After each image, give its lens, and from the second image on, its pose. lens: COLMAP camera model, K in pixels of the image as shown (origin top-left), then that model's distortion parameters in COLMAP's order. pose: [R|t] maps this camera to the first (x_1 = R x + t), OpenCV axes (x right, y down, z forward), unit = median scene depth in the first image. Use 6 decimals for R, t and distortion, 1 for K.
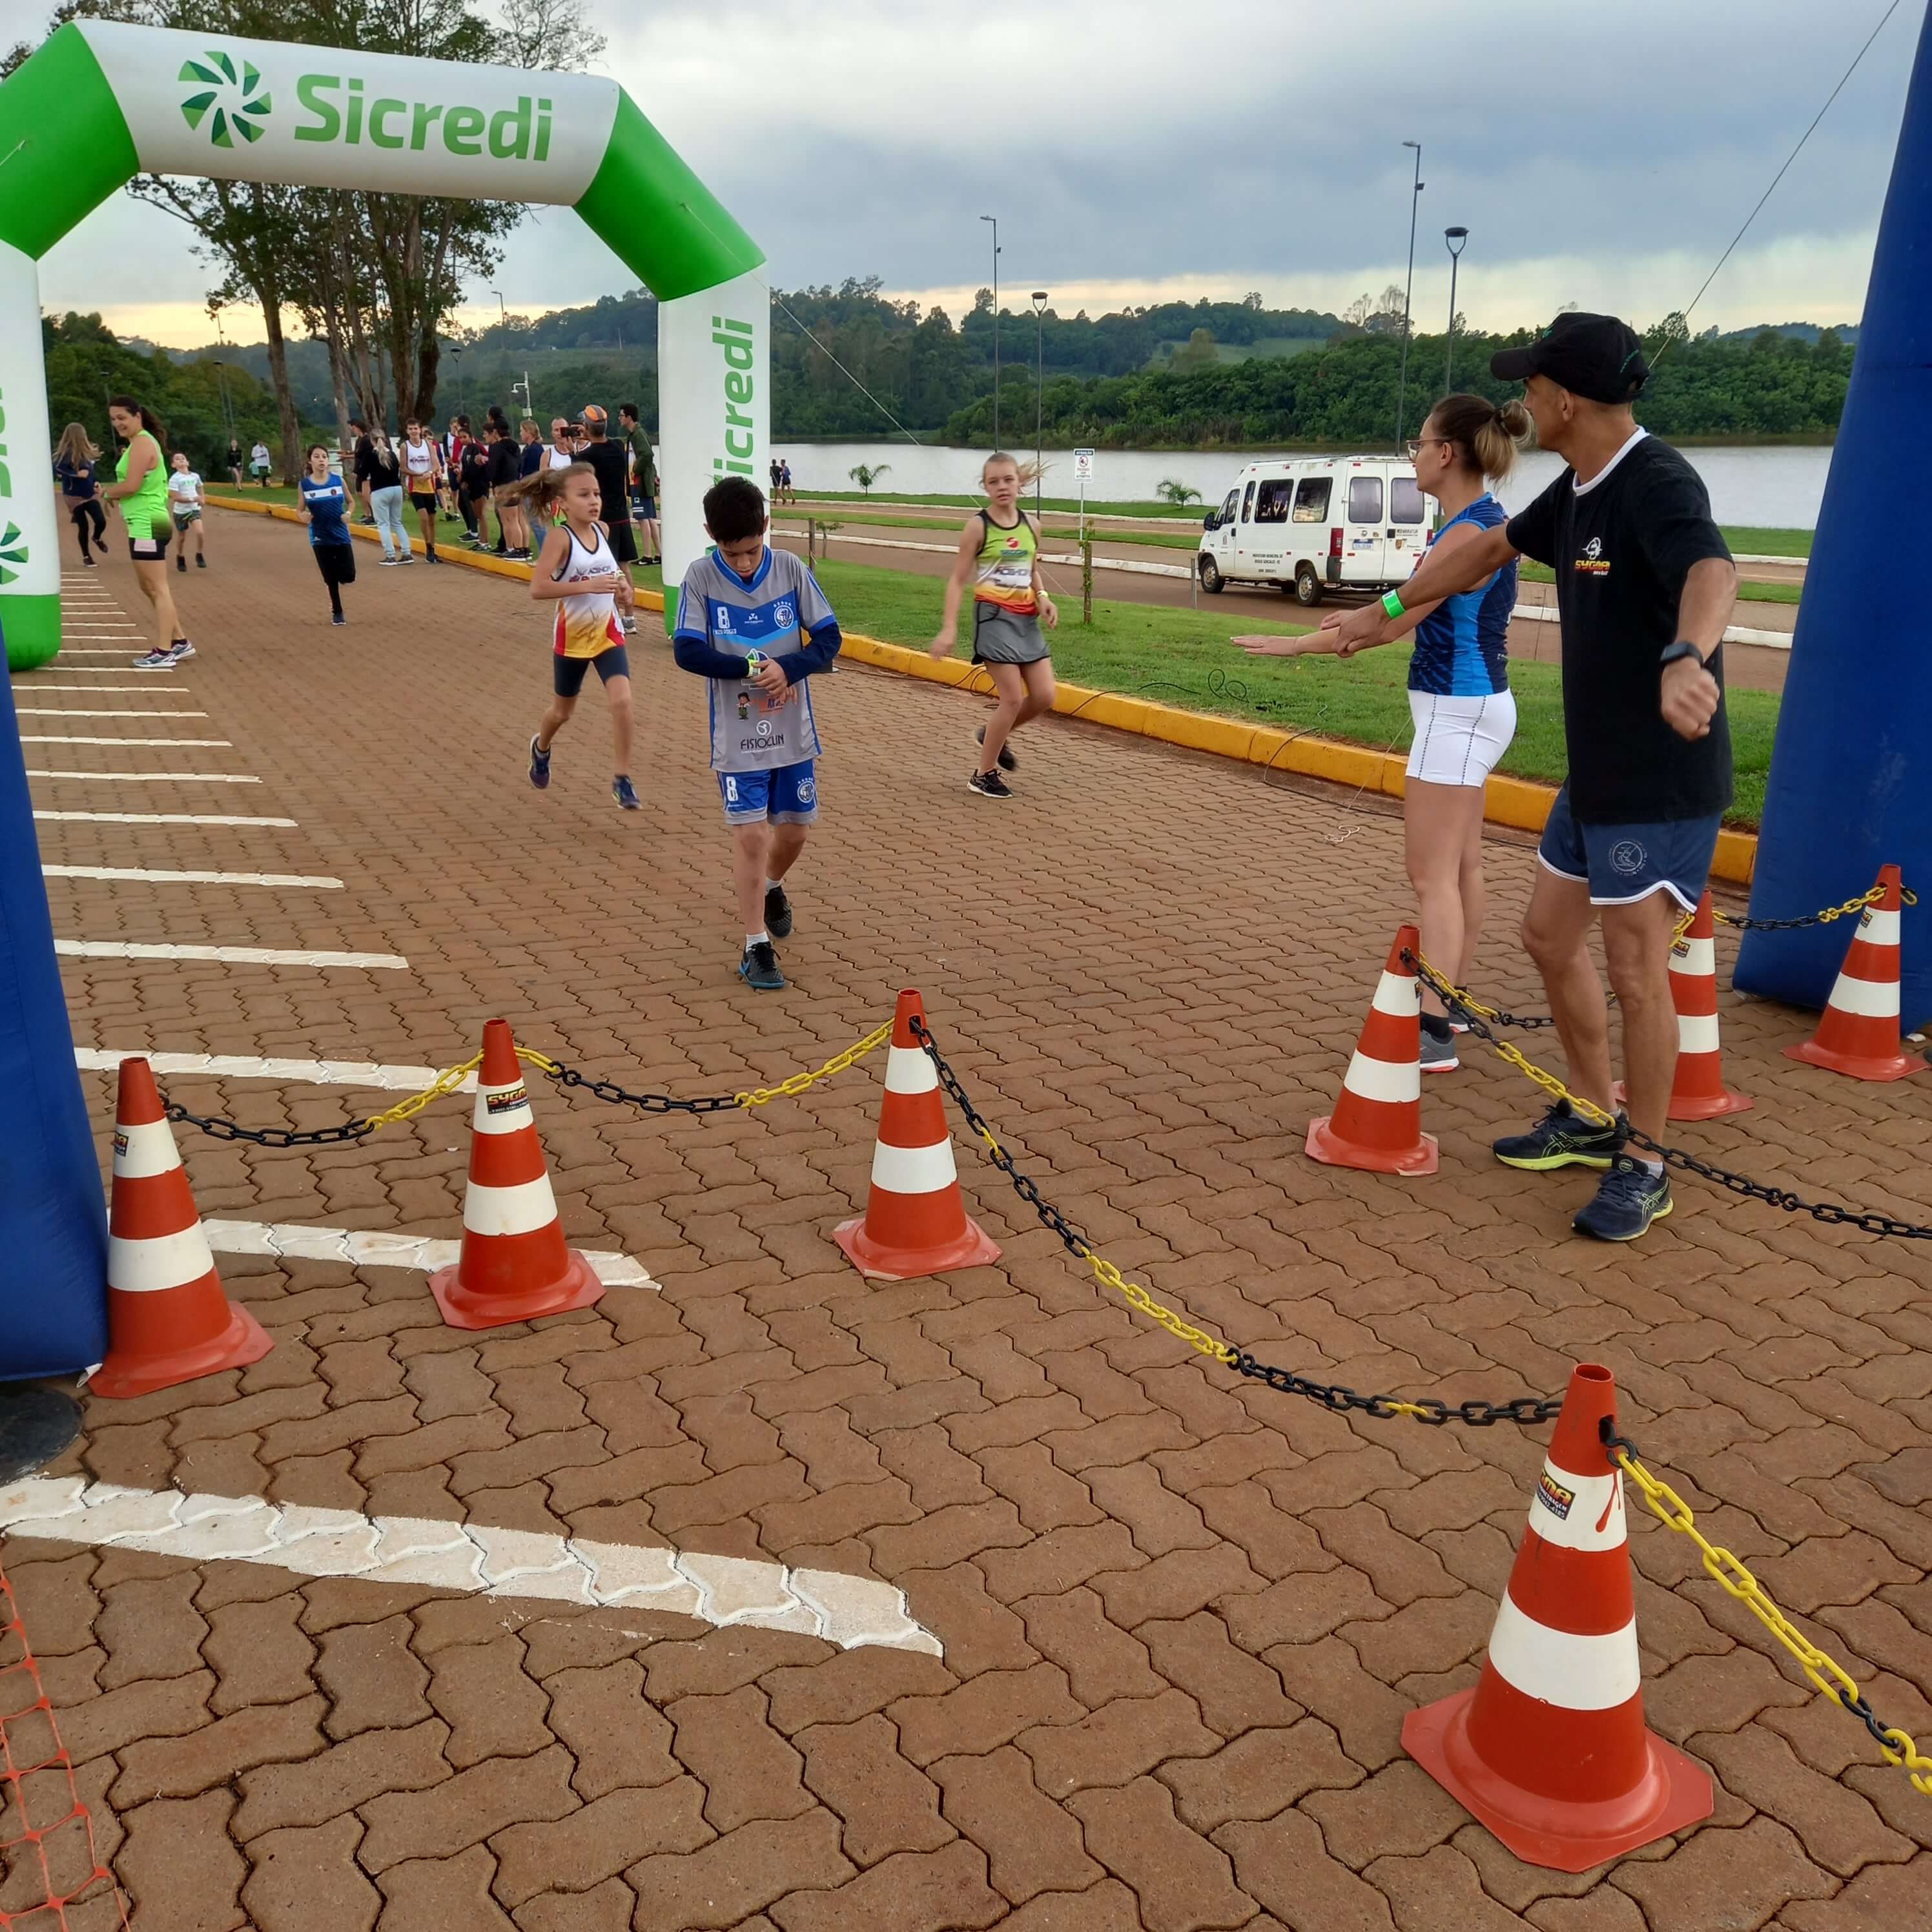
lens RADIAL K [[1830.4, 0, 965.8], [0, 1830.4, 957.9], [0, 0, 1]] dist [0.091833, -0.096554]
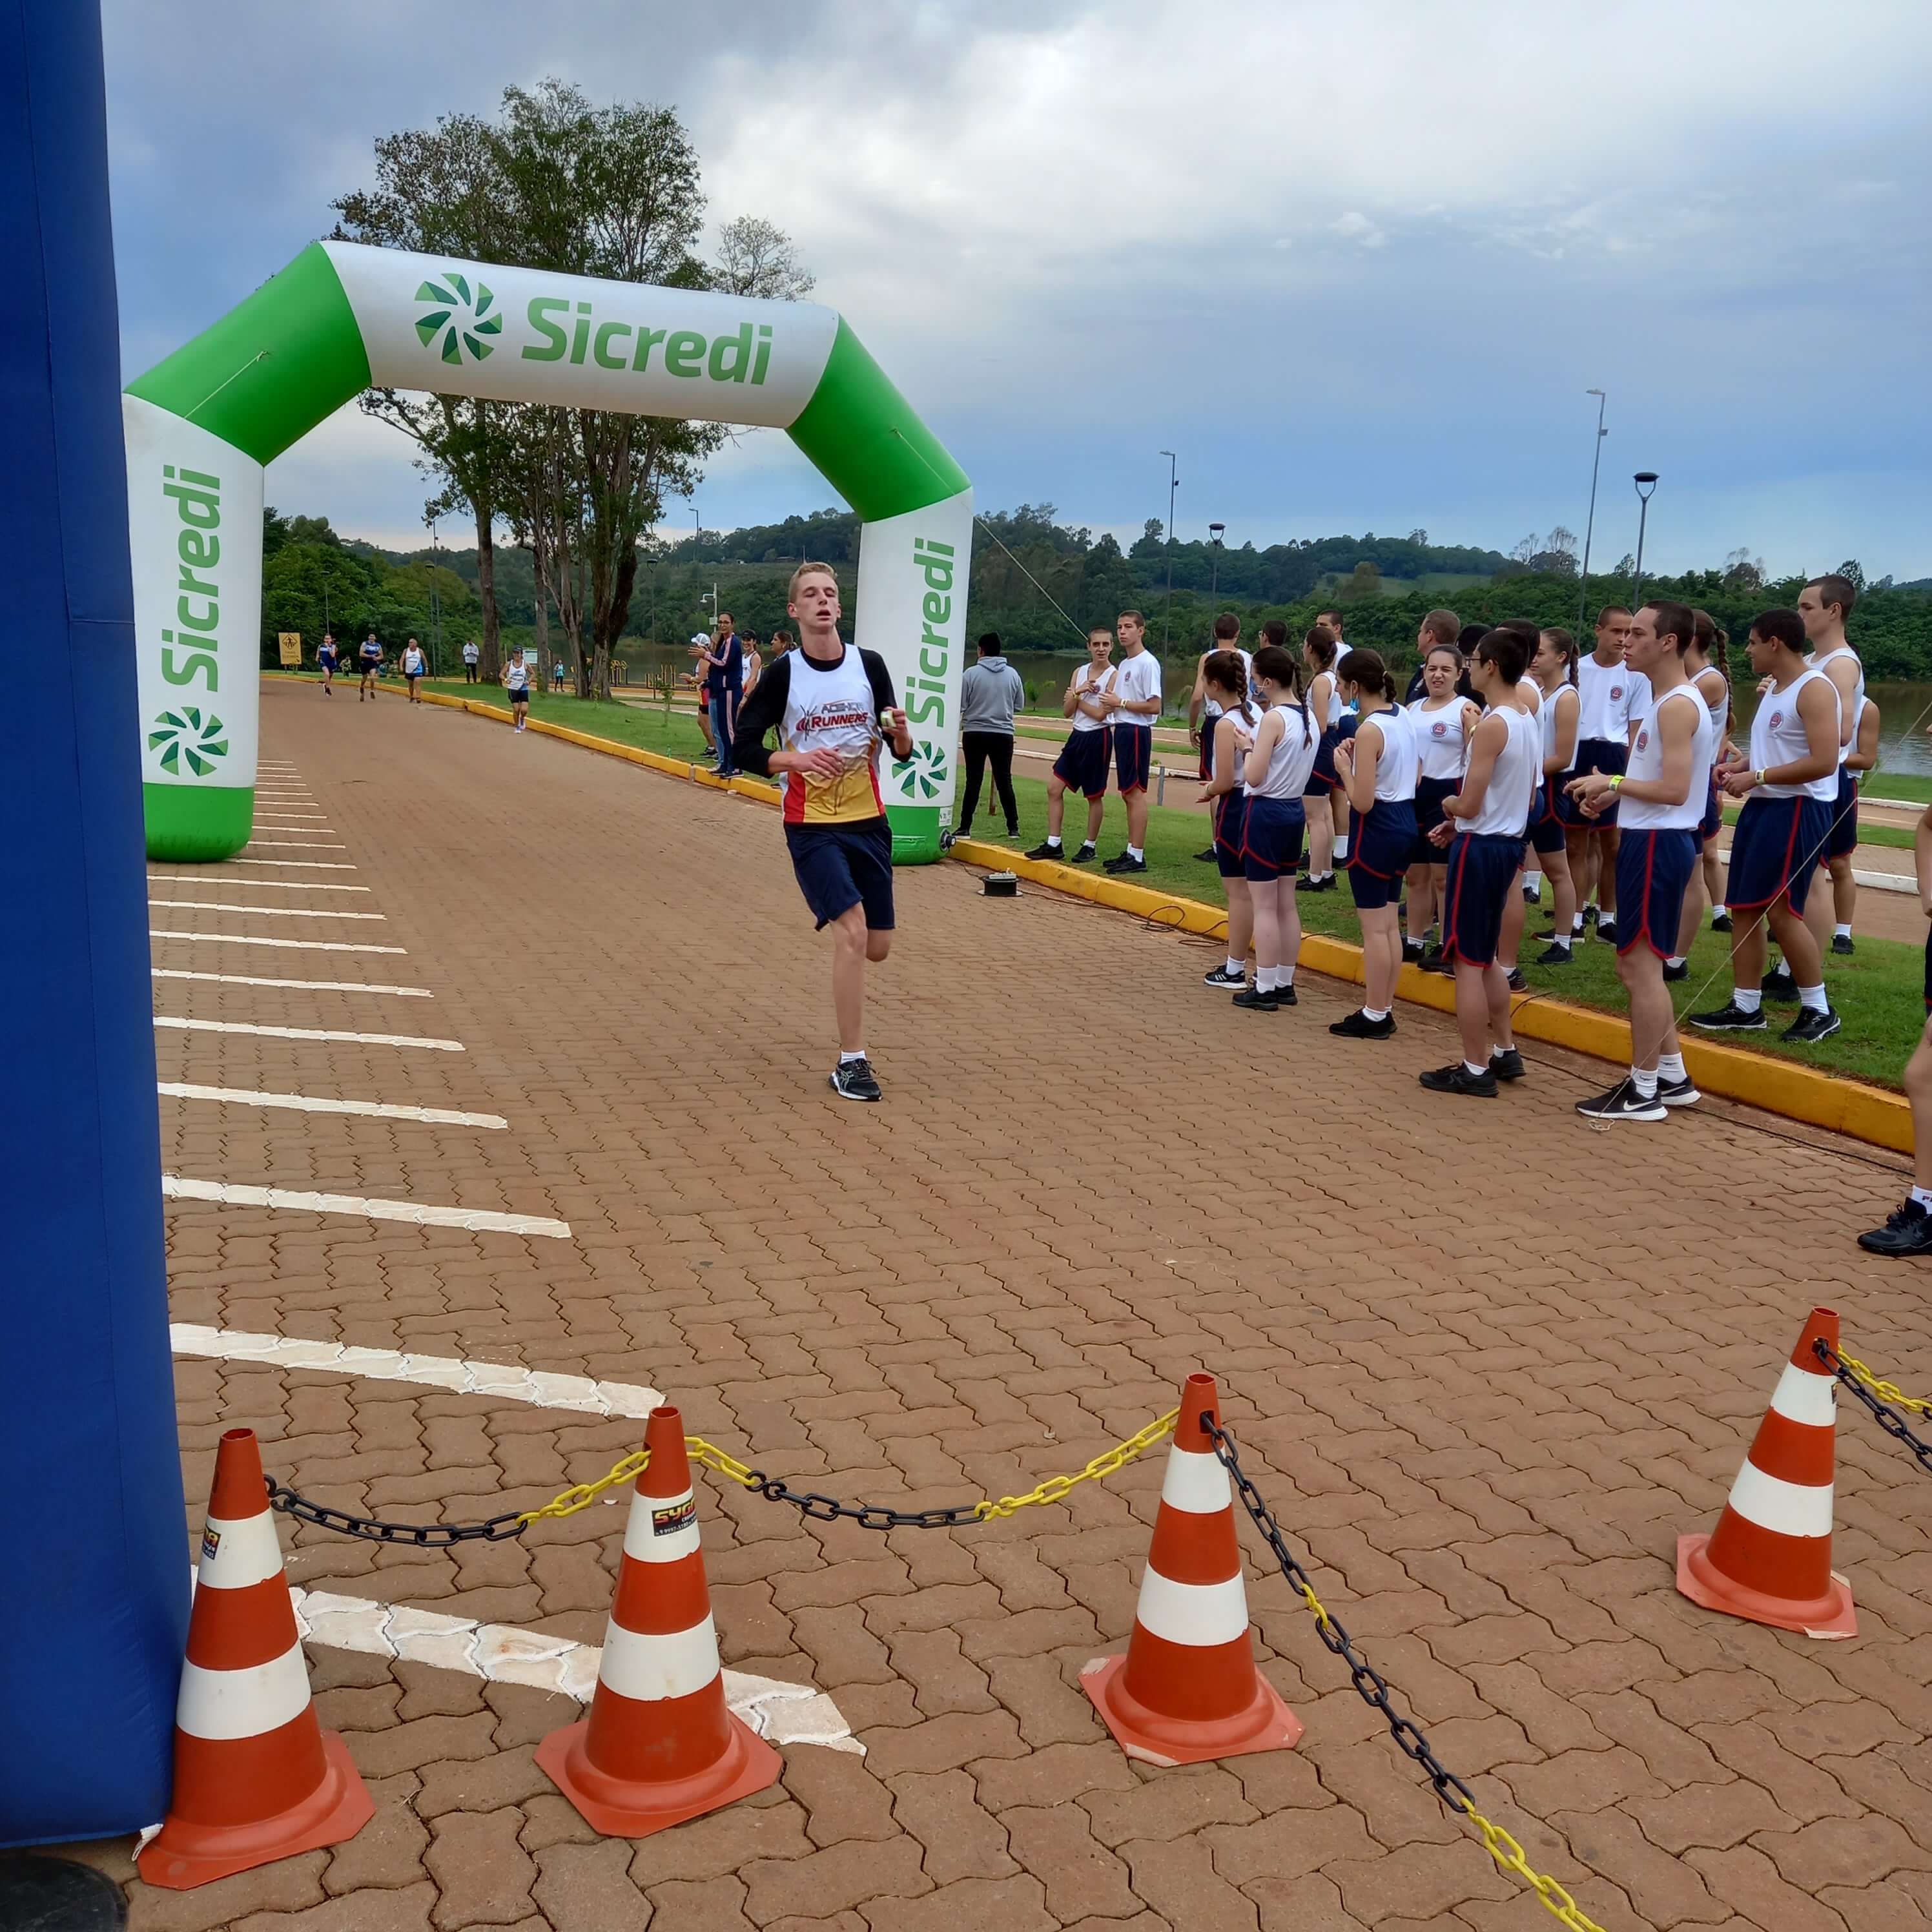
lens RADIAL K [[1823.7, 0, 973.0], [0, 1823.7, 968.8], [0, 0, 1]] dist [0.093232, -0.094179]
pose [[0.995839, 0.049030, -0.076810, -0.022174], [-0.056801, 0.993110, -0.102498, -0.020046], [0.071256, 0.106435, 0.991763, 0.057341]]
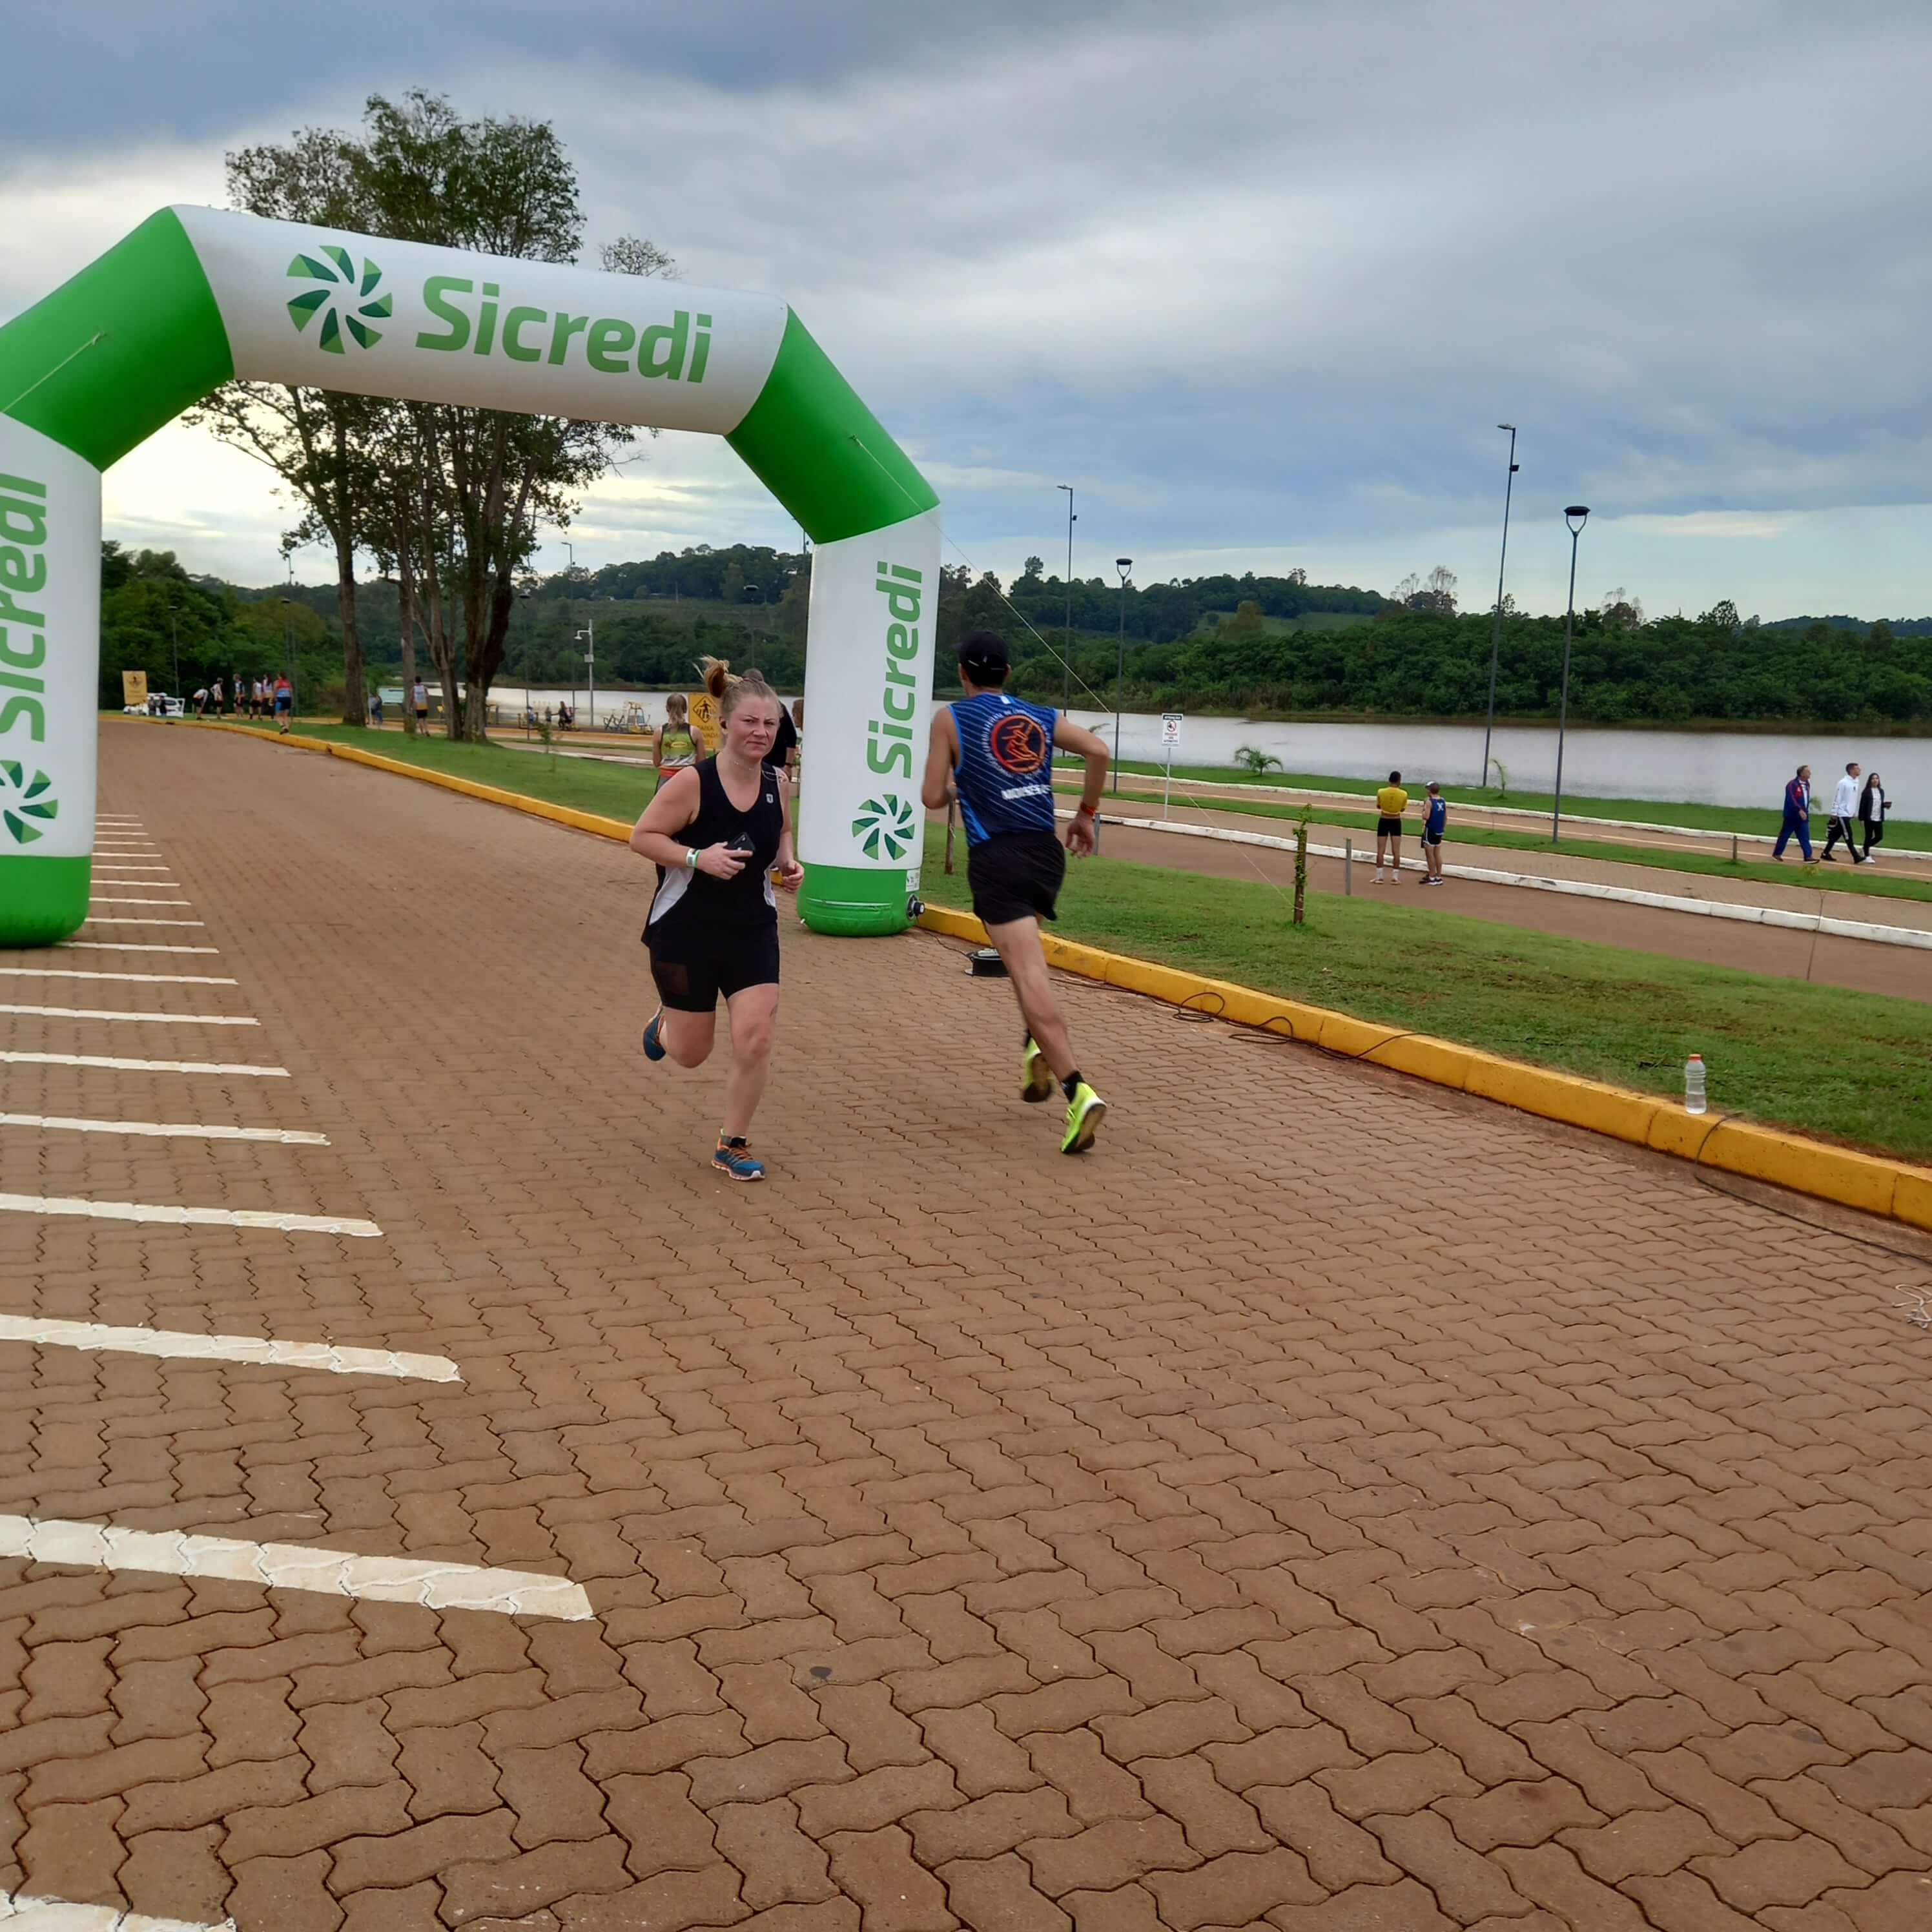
lens RADIAL K [[1865.7, 0, 970.2], [0, 1865.7, 969.8], [0, 0, 1]] dist [0.096342, -0.104566]
pose [[0.999201, 0.036248, -0.016807, -0.085766], [-0.038112, 0.990967, -0.128575, -0.055765], [0.011994, 0.129113, 0.991557, 0.188394]]
